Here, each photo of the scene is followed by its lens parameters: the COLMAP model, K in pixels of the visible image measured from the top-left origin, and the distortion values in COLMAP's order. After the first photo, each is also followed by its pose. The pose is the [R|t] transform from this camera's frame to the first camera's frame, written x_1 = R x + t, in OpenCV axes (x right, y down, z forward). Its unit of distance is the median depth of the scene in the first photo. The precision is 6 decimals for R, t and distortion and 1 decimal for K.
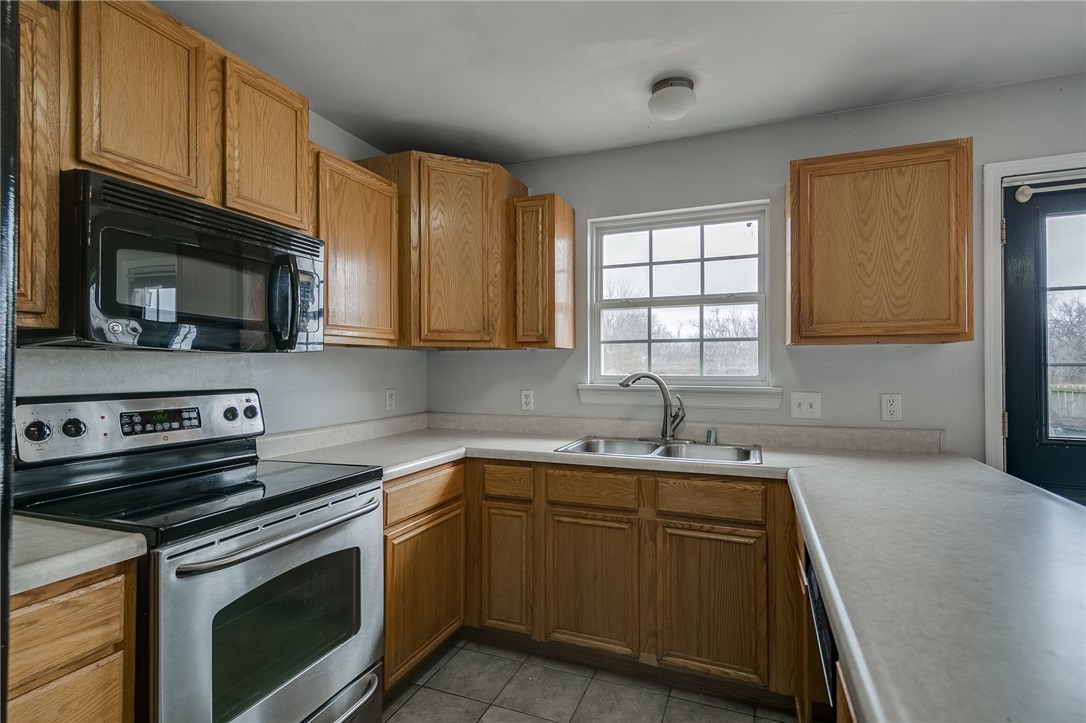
lens RADIAL K [[533.1, 0, 539.2], [0, 533.1, 360.7], [0, 0, 1]] dist [0.021669, -0.005239]
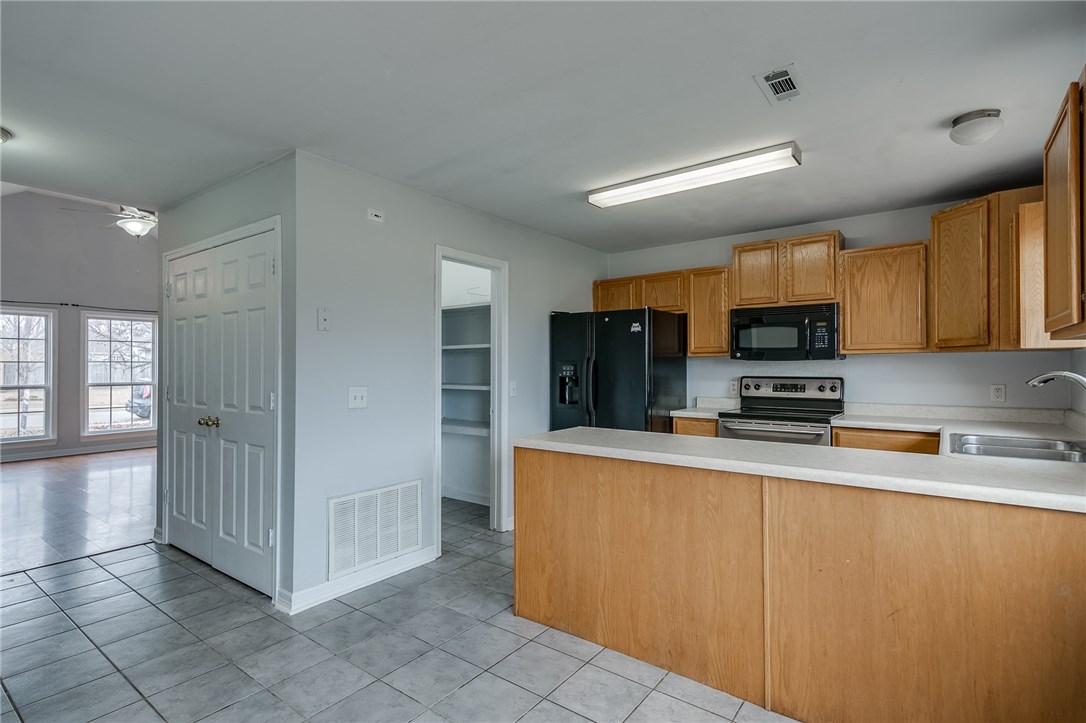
lens RADIAL K [[533.1, 0, 543.1], [0, 533.1, 363.4], [0, 0, 1]] dist [0.021669, -0.005239]
pose [[-0.263243, -0.003877, -0.964722, 1.559070], [0.014108, 0.999870, -0.007868, -0.000045], [0.964626, -0.015682, -0.263154, 0.421129]]
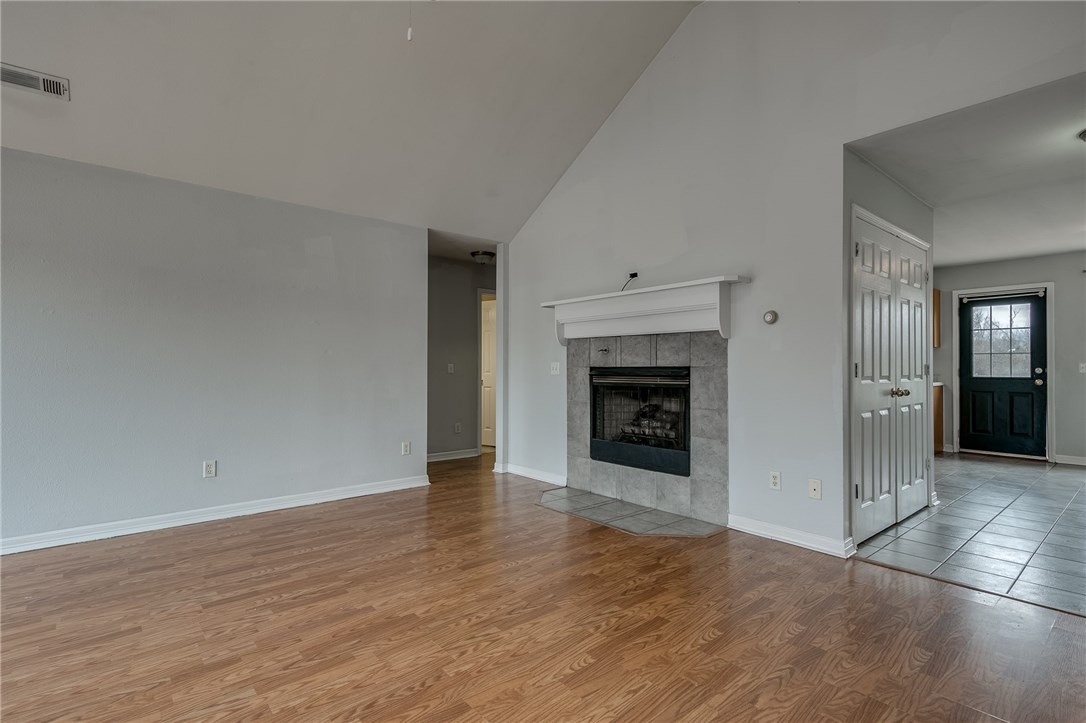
lens RADIAL K [[533.1, 0, 544.5], [0, 533.1, 361.6], [0, 0, 1]] dist [0.021669, -0.005239]
pose [[0.894309, -0.003811, -0.447434, 0.095108], [0.005336, 0.999983, 0.002148, 0.032412], [0.447419, -0.004308, 0.894314, -2.908577]]
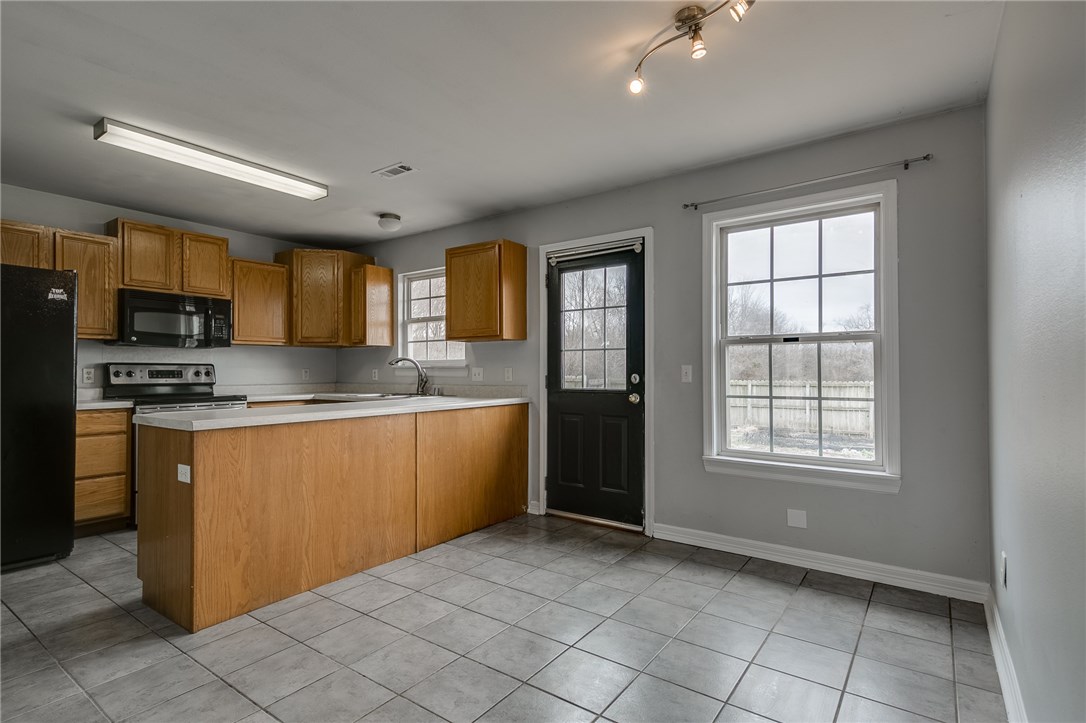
lens RADIAL K [[533.1, 0, 544.0], [0, 533.1, 365.1], [0, 0, 1]] dist [0.021669, -0.005239]
pose [[0.972162, -0.003513, -0.234285, 1.281819], [0.003753, 0.999993, 0.000581, 0.055930], [0.234281, -0.001445, 0.972168, -0.832047]]
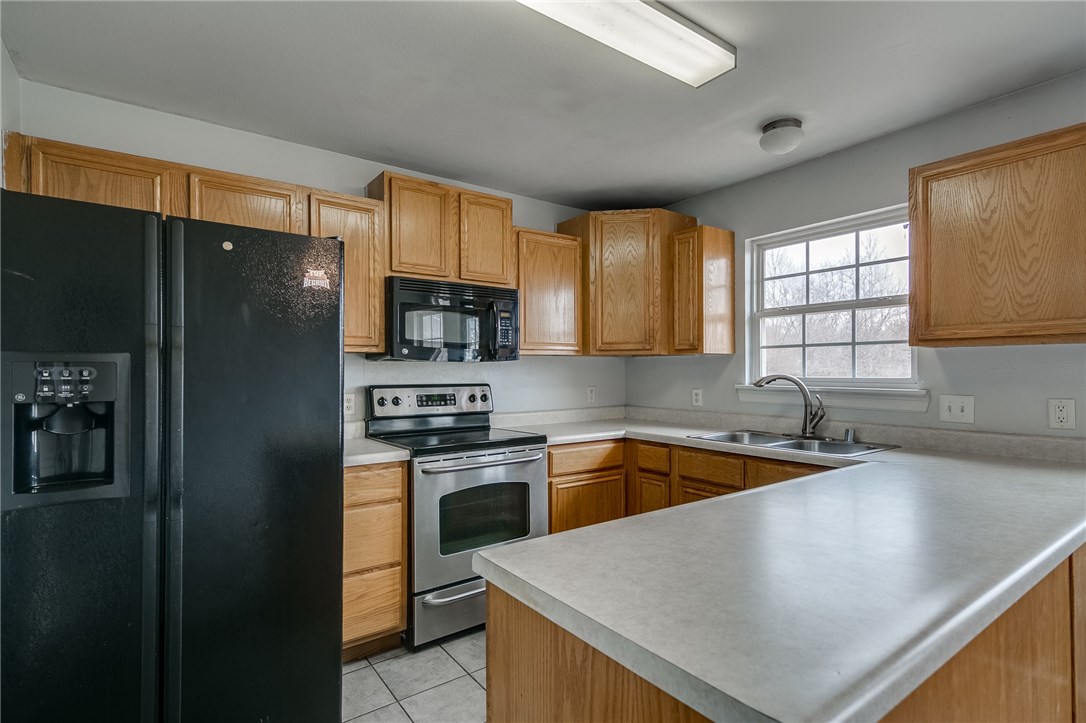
lens RADIAL K [[533.1, 0, 539.3], [0, 533.1, 367.6], [0, 0, 1]] dist [0.021669, -0.005239]
pose [[0.847567, -0.003966, -0.530674, 0.415387], [0.008548, 0.999944, 0.006179, -0.004388], [0.530620, -0.009773, 0.847553, -0.254307]]
